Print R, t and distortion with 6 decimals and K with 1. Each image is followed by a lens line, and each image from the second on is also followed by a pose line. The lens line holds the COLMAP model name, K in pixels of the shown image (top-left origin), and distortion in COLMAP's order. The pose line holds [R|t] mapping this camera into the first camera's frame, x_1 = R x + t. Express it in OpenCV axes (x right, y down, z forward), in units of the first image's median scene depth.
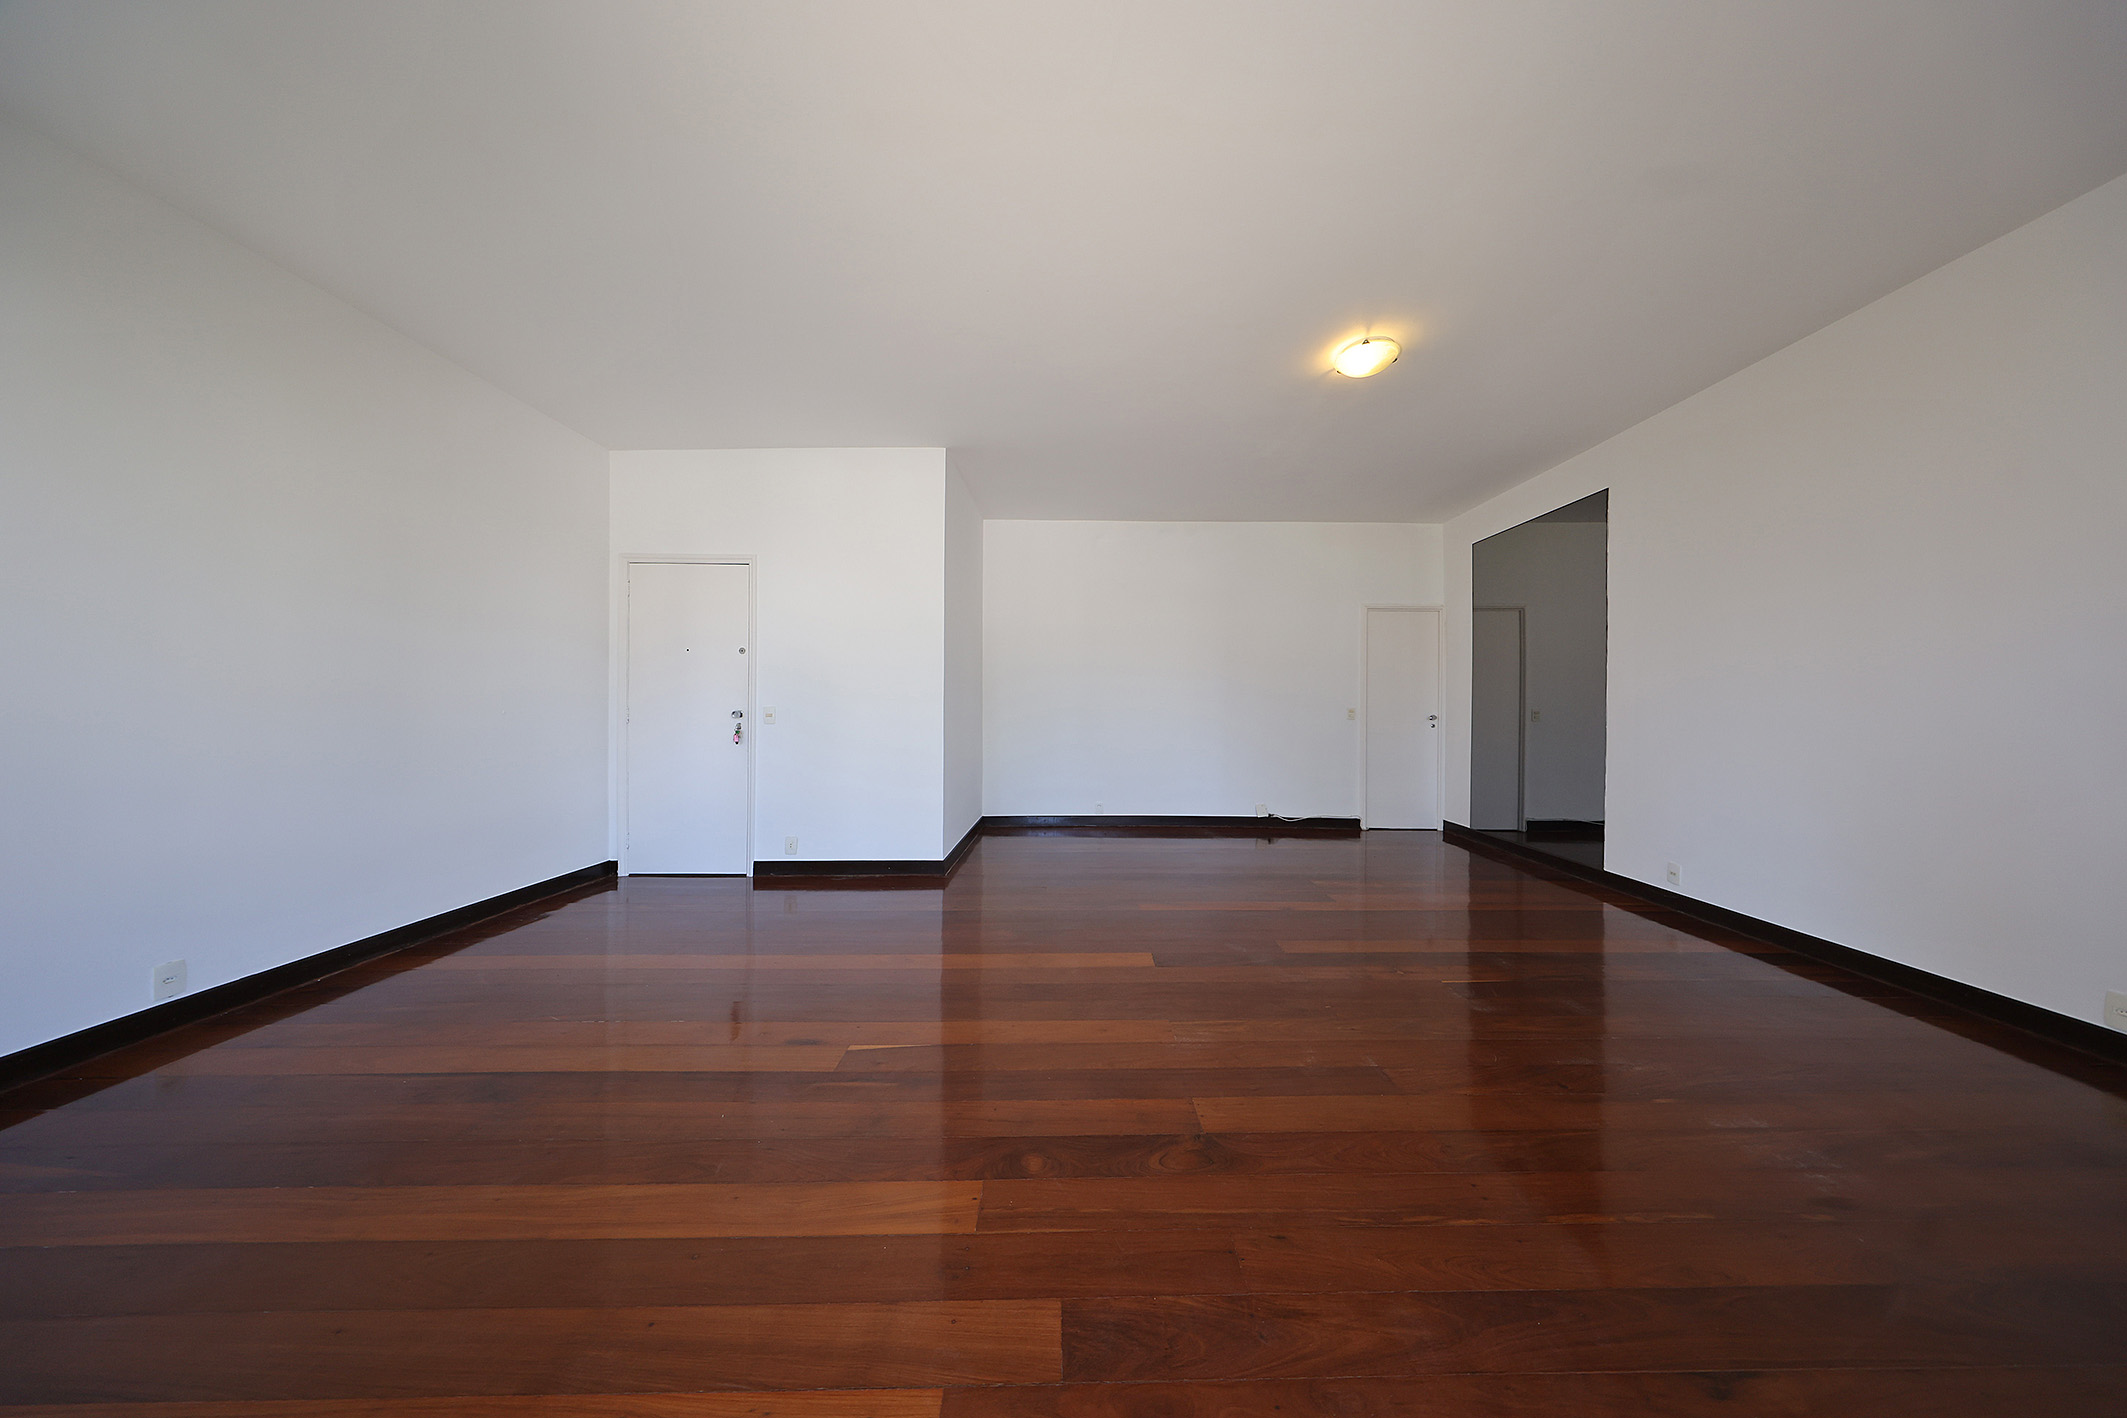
lens RADIAL K [[625.3, 0, 1082.0], [0, 625.3, 708.0], [0, 0, 1]] dist [0.001823, 0.000076]
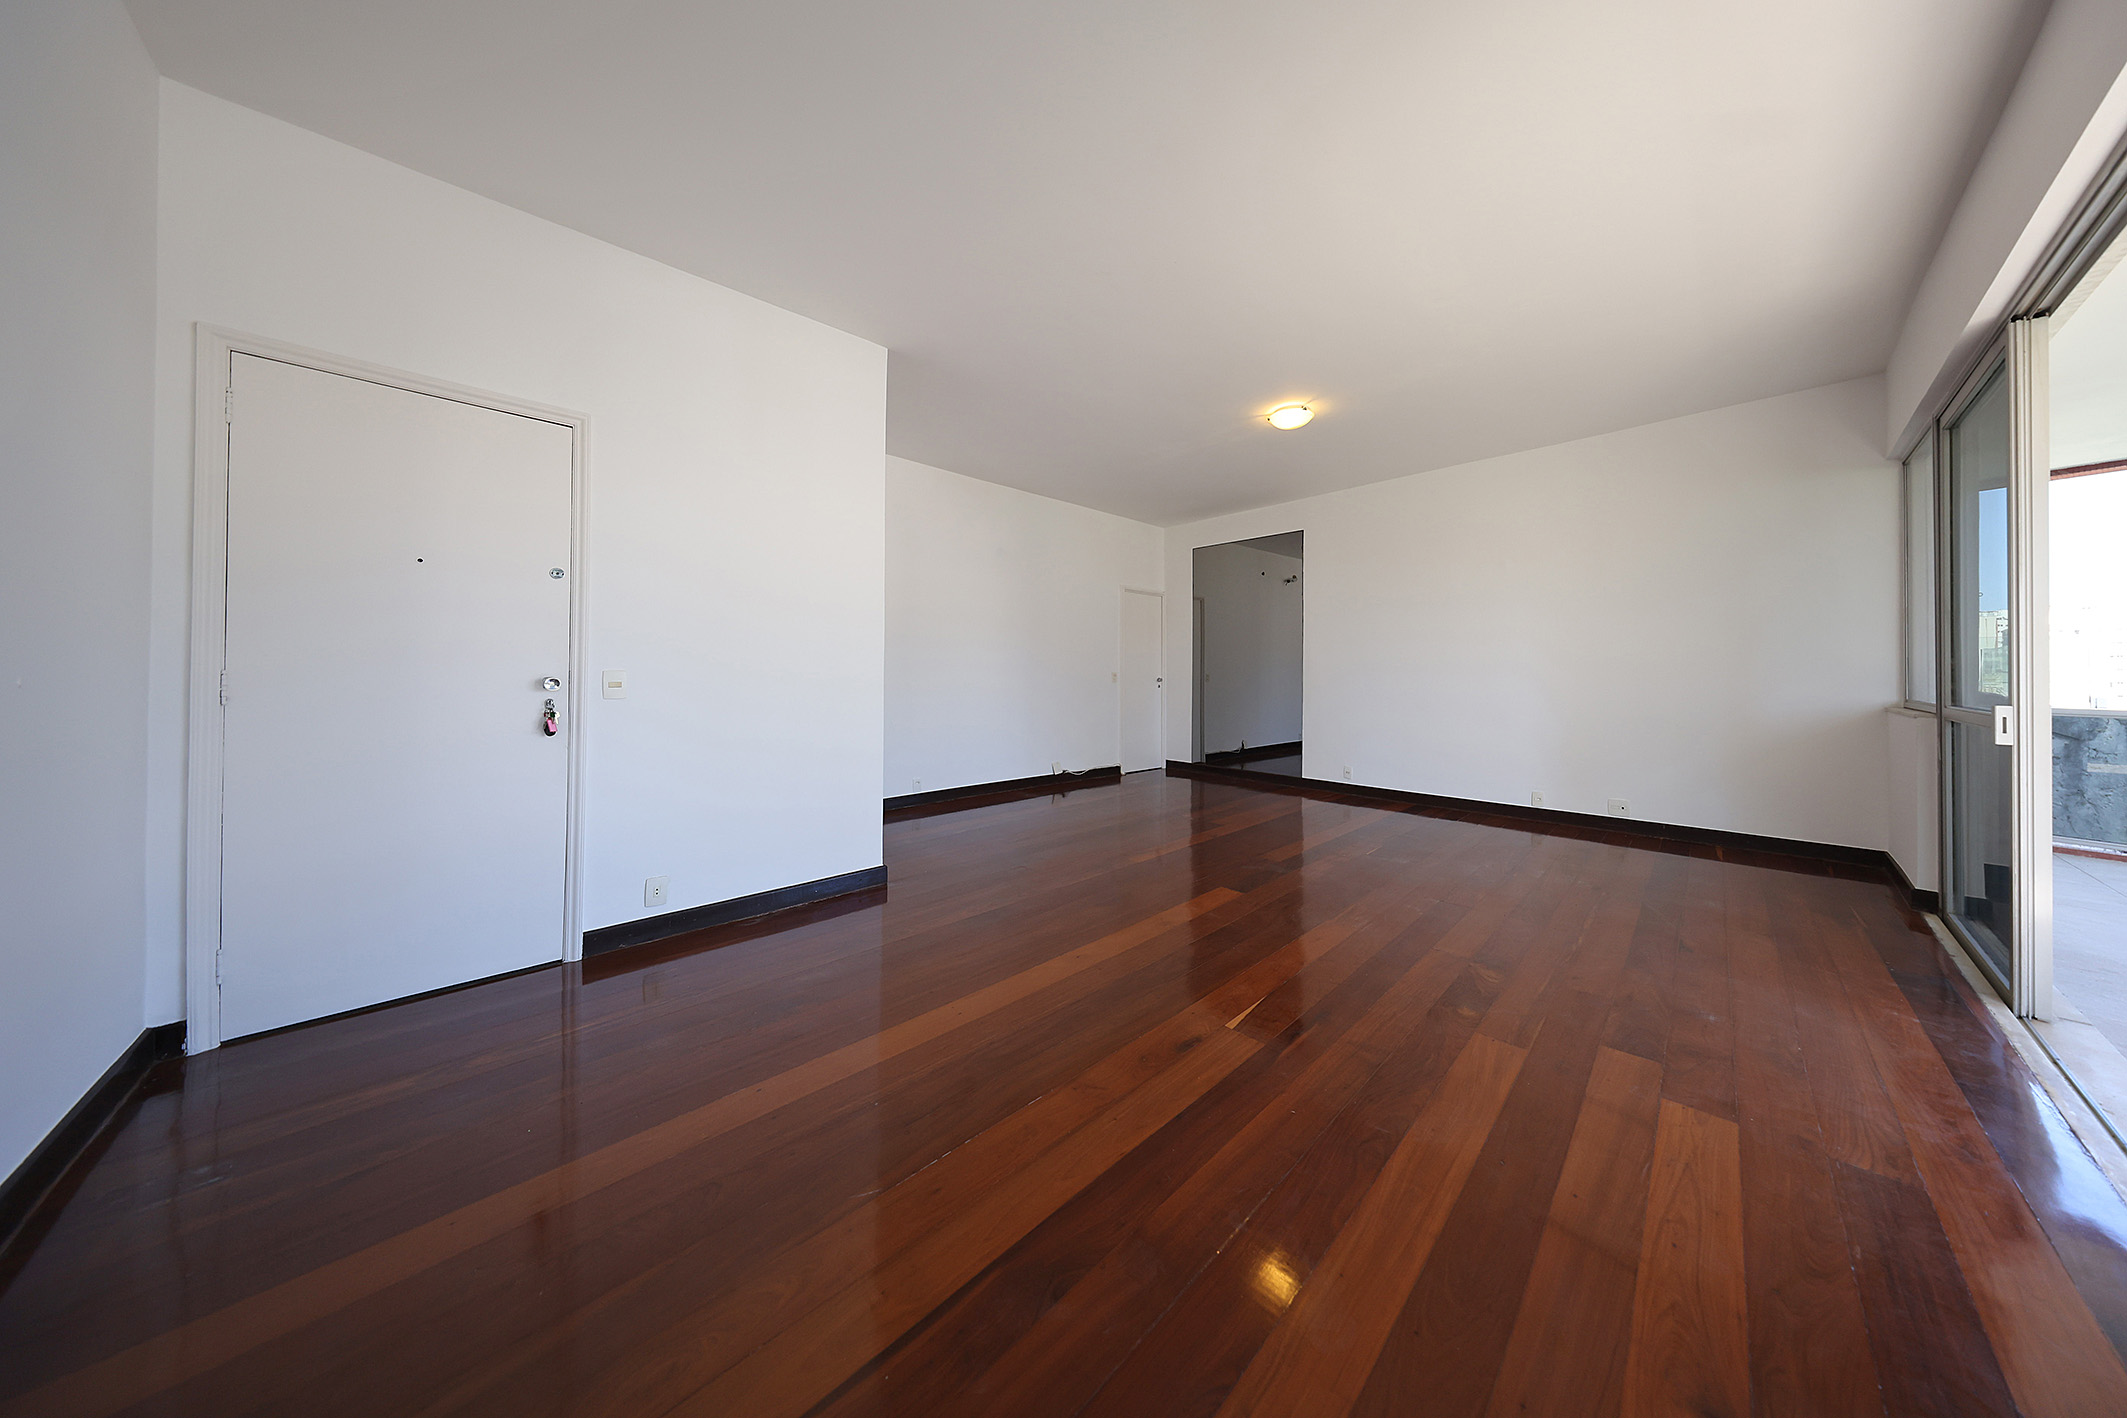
lens RADIAL K [[625.3, 0, 1142.6], [0, 625.3, 666.4], [0, 0, 1]] dist [0.001823, 0.000076]
pose [[0.698821, 0.005015, 0.715279, -0.501728], [0.004761, 0.999921, -0.011662, 0.003507], [-0.715281, 0.011555, 0.698742, 0.184053]]
